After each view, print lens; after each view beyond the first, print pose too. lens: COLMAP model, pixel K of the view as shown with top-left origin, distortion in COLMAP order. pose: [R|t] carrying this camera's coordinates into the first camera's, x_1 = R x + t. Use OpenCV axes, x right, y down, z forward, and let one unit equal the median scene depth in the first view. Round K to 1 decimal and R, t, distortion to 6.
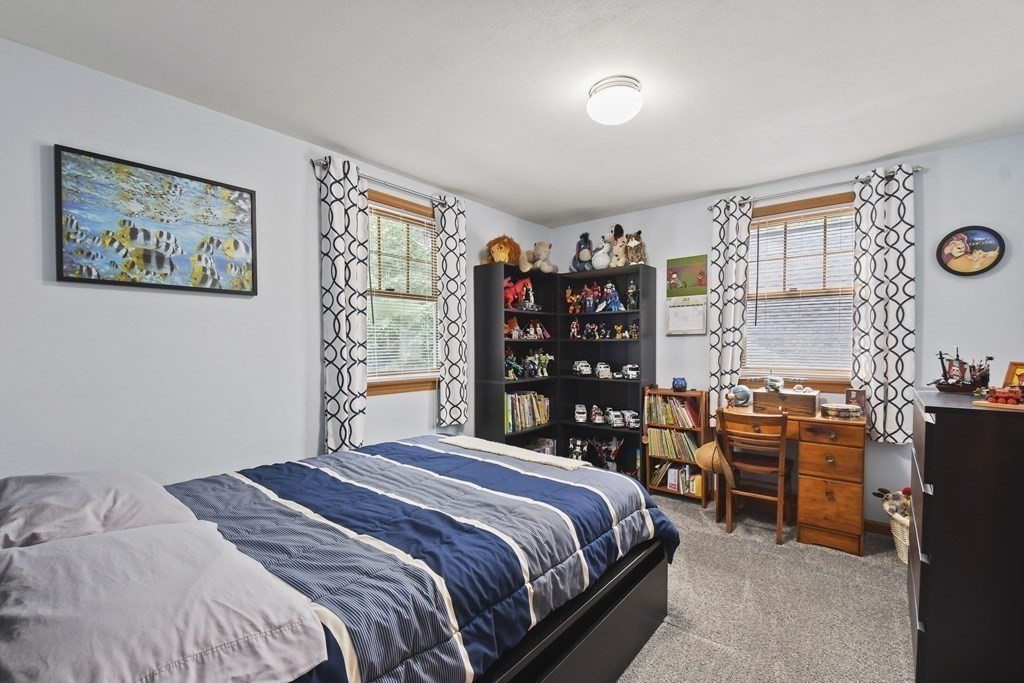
lens RADIAL K [[459.1, 0, 512.3], [0, 459.1, 351.4], [0, 0, 1]] dist [0.001394, -0.011842]
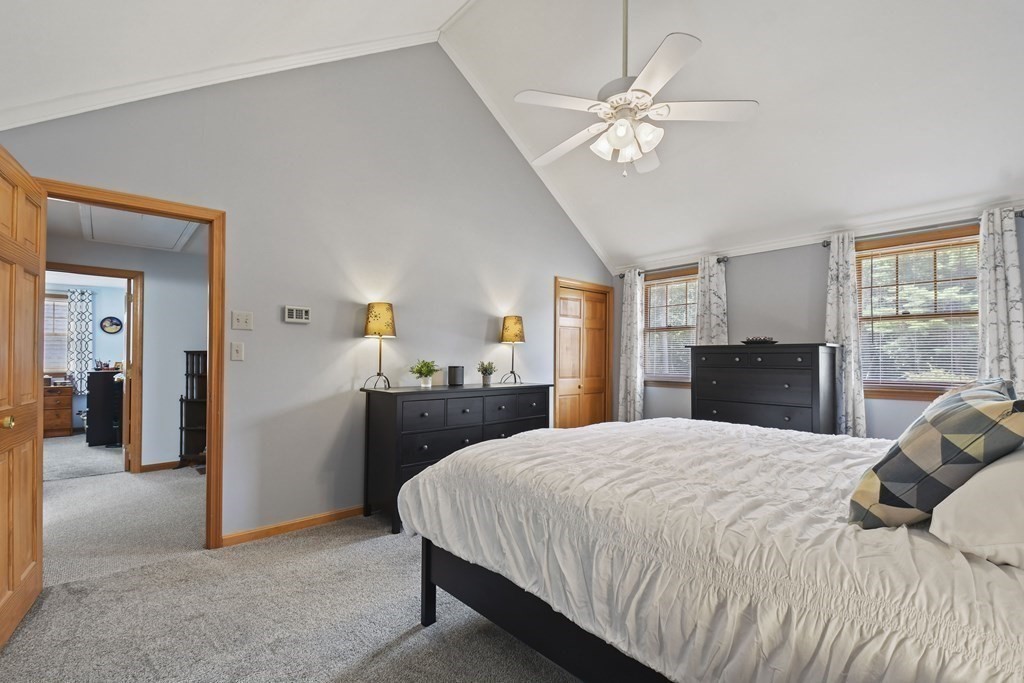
lens RADIAL K [[459.1, 0, 512.3], [0, 459.1, 351.4], [0, 0, 1]] dist [0.001394, -0.011842]
pose [[0.156523, 0.014519, 0.987568, -1.375508], [0.024247, 0.999534, -0.018538, 0.060732], [-0.987377, 0.026847, 0.156098, -1.852405]]
